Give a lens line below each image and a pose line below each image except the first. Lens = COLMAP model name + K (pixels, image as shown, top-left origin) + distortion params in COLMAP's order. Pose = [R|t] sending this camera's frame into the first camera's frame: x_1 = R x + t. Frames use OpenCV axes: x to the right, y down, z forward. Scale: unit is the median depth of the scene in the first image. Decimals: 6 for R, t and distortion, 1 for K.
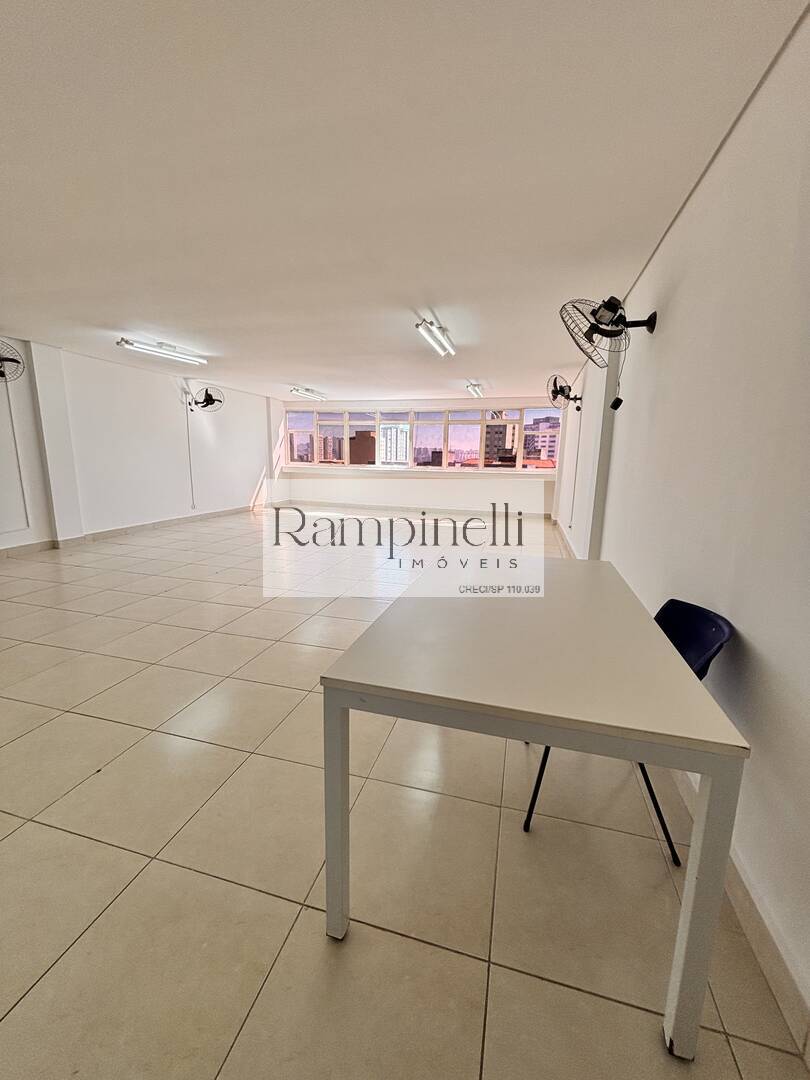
lens RADIAL K [[436.1, 0, 409.2], [0, 436.1, 533.0], [0, 0, 1]] dist [0.003087, -0.001529]
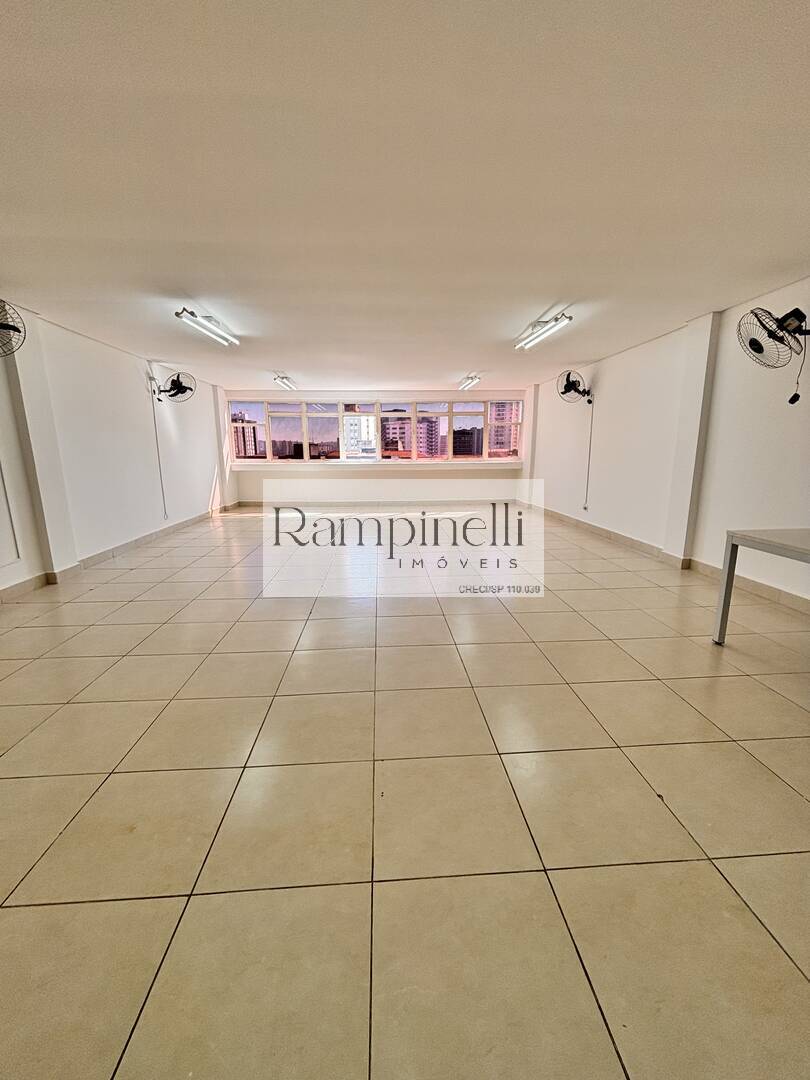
lens RADIAL K [[436.1, 0, 407.3], [0, 436.1, 534.5], [0, 0, 1]] dist [0.003087, -0.001529]
pose [[0.946642, -0.086445, 0.310478, -0.275226], [0.080038, 0.996234, 0.033342, -0.015088], [-0.312191, -0.006713, 0.949996, 0.058058]]
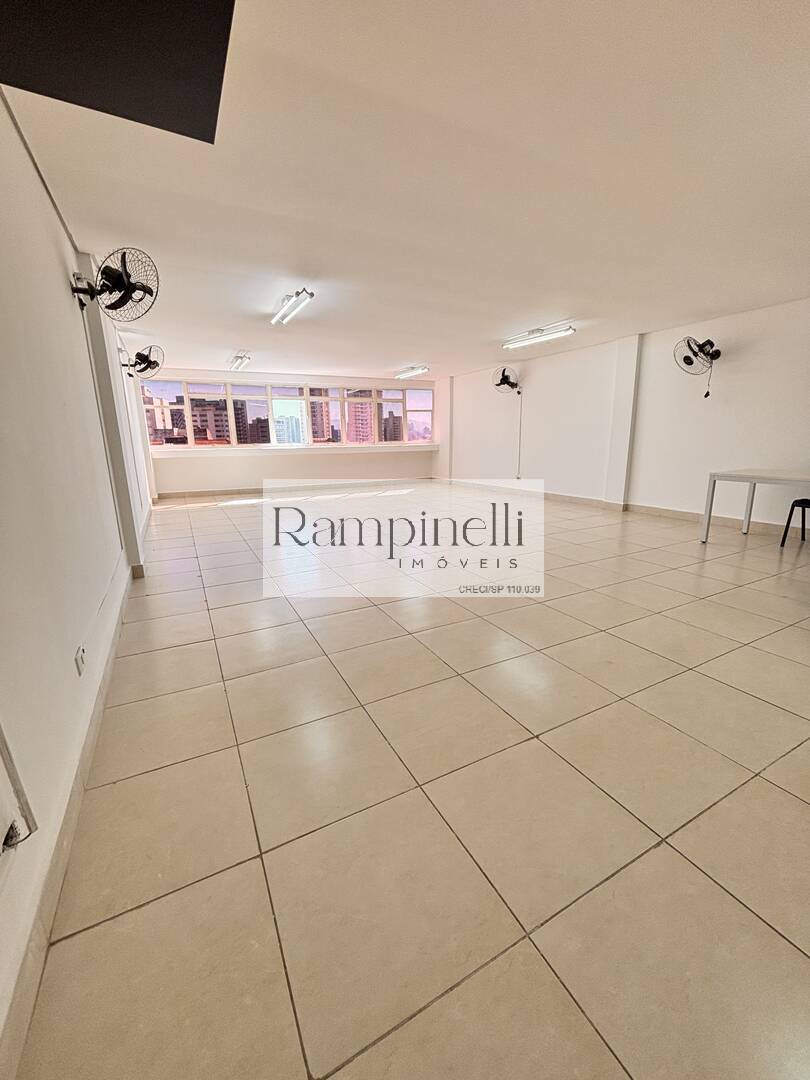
lens RADIAL K [[436.1, 0, 409.2], [0, 436.1, 533.9], [0, 0, 1]] dist [0.003087, -0.001529]
pose [[0.731409, -0.178433, 0.658181, -0.564118], [0.146948, 0.983726, 0.103391, -0.023645], [-0.665919, 0.021097, 0.745726, 0.131285]]
